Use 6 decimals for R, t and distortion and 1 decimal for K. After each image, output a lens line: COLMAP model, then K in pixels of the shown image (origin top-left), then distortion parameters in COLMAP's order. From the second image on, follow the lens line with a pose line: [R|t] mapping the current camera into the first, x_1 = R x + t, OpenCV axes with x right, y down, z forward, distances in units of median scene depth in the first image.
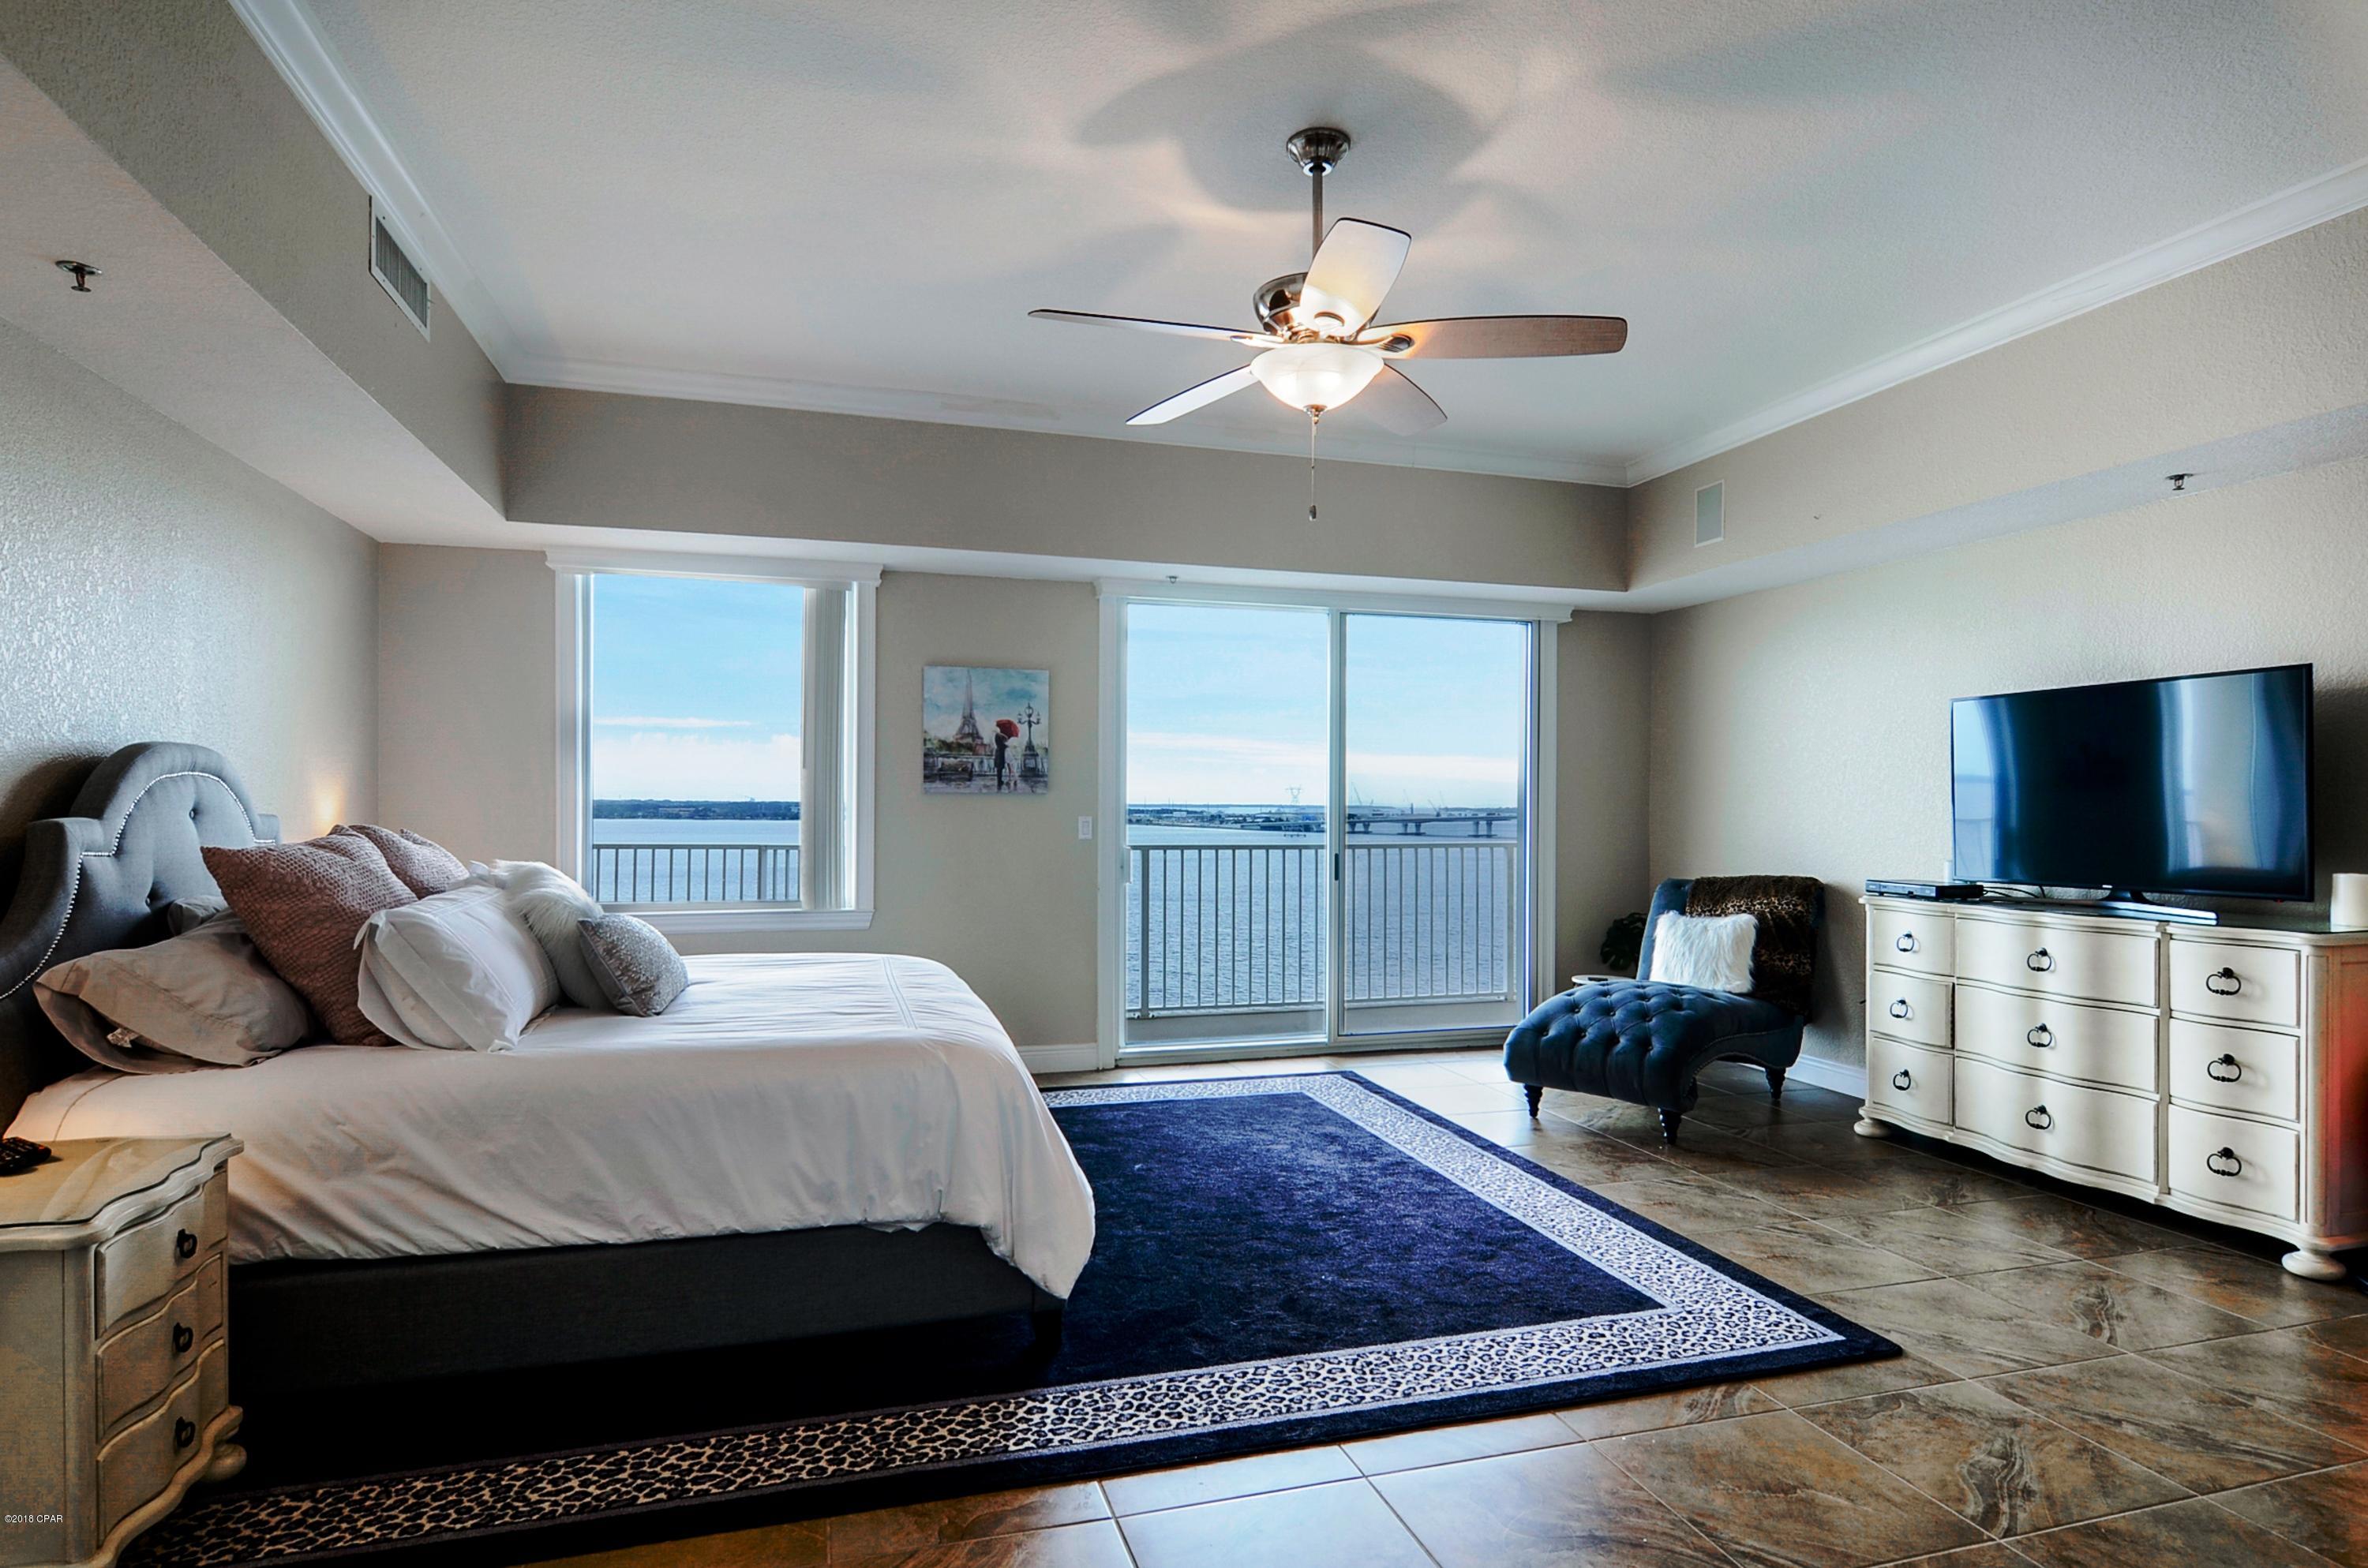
lens RADIAL K [[1239.9, 0, 1182.7], [0, 1239.9, 807.5], [0, 0, 1]] dist [0.003564, -0.000660]
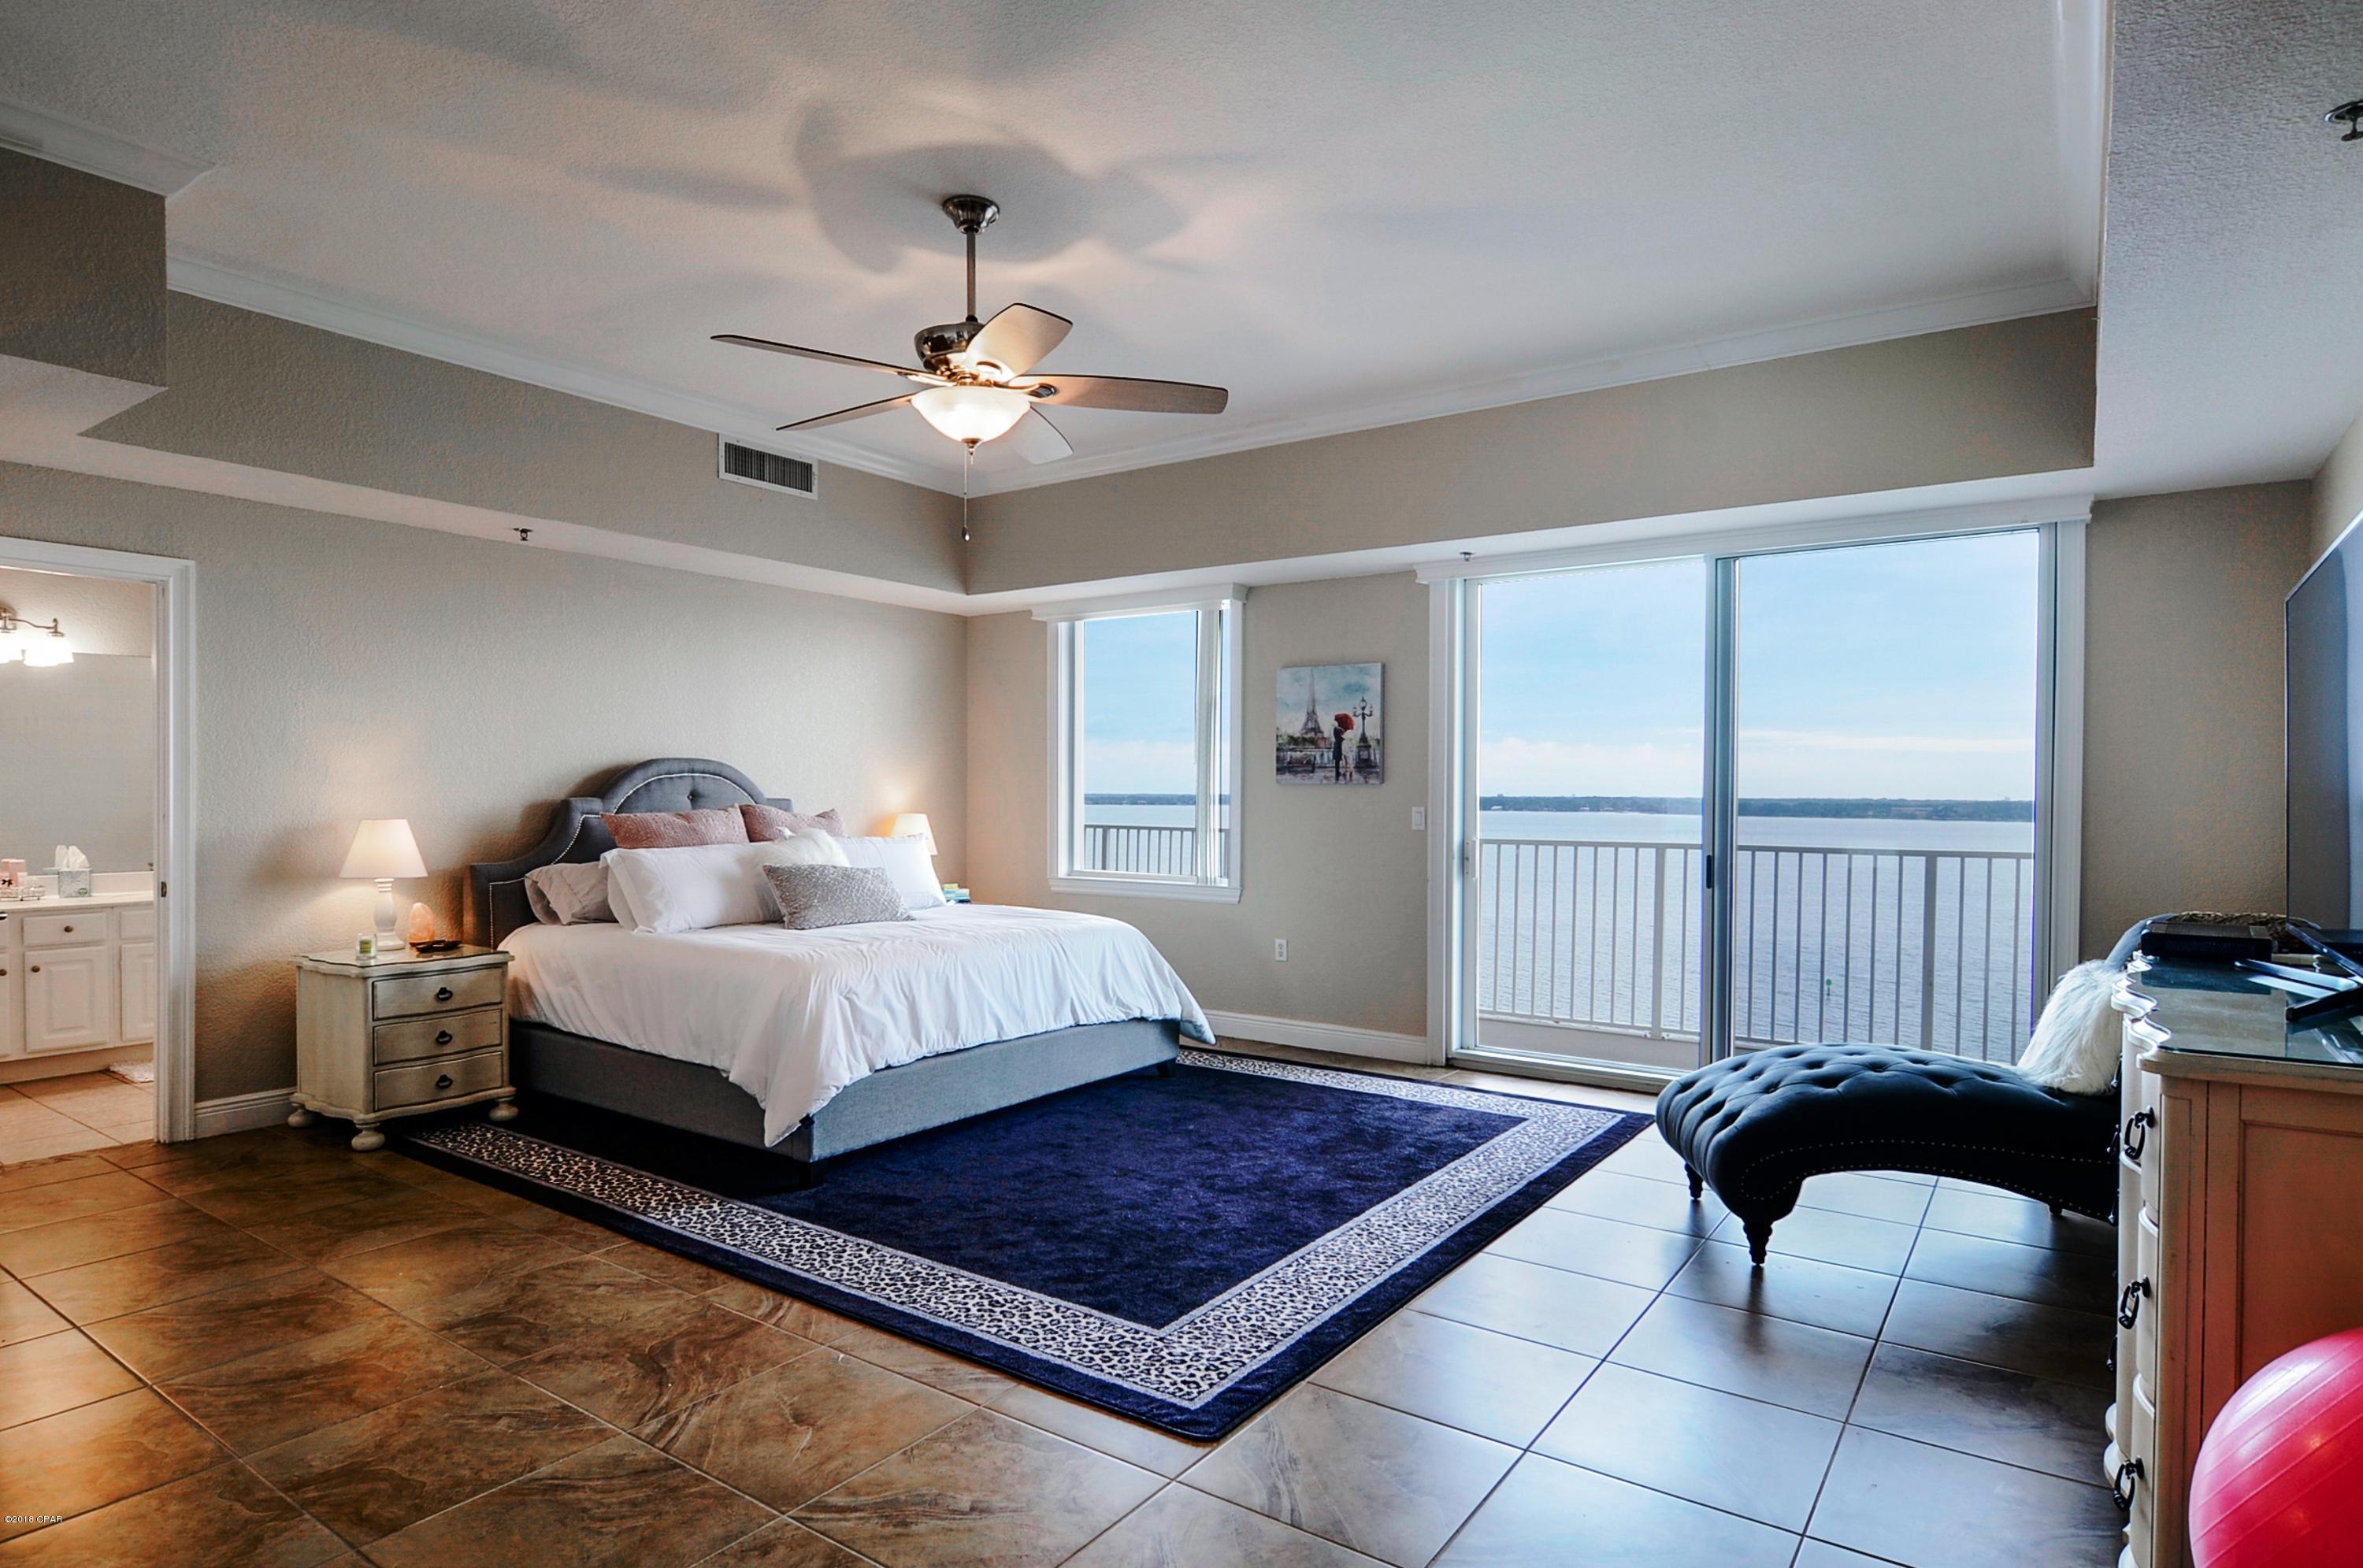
lens RADIAL K [[1269.1, 0, 1180.4], [0, 1269.1, 809.5], [0, 0, 1]] dist [0.000305, -0.000930]
pose [[0.622261, 0.008778, -0.782761, 0.618748], [-0.006386, 0.999961, 0.006138, 0.004521], [0.782784, 0.001179, 0.622292, 0.229362]]
